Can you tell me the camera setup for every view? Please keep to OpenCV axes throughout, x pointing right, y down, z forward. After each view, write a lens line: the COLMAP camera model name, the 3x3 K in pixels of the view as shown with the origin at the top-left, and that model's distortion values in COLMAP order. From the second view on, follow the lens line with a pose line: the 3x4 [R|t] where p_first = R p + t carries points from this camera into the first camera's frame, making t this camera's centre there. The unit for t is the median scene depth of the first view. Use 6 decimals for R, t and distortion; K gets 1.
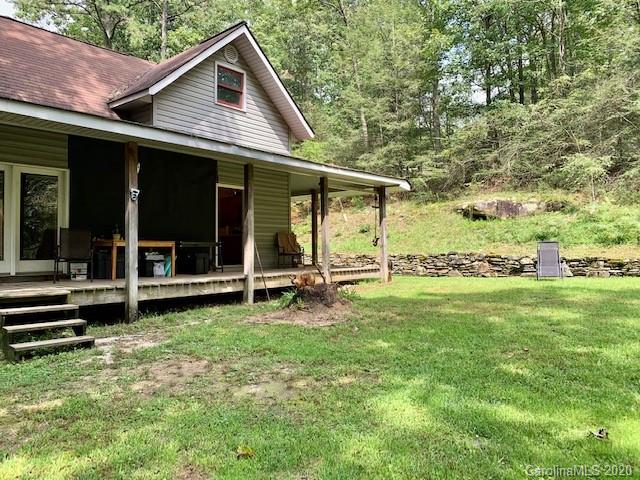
lens RADIAL K [[481.7, 0, 320.0], [0, 481.7, 240.0], [0, 0, 1]] dist [0.049568, -0.061008]
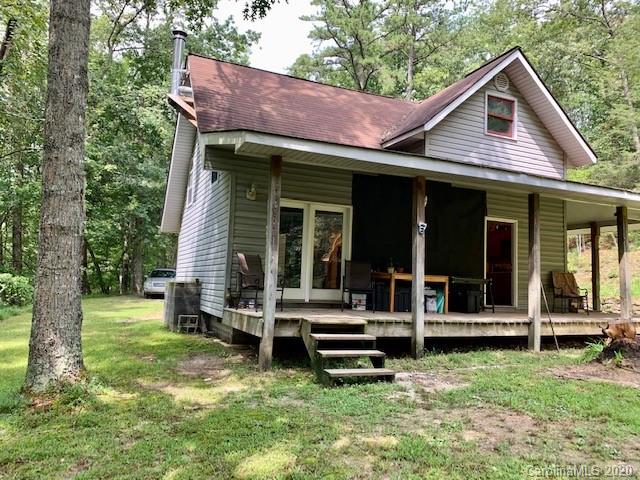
lens RADIAL K [[481.6, 0, 319.0], [0, 481.6, 233.8], [0, 0, 1]] dist [0.055809, -0.057957]
pose [[0.899717, -0.001240, -0.436471, -0.113258], [-0.036671, 0.996246, -0.078422, 0.002595], [0.434930, 0.086563, 0.896294, 0.015025]]
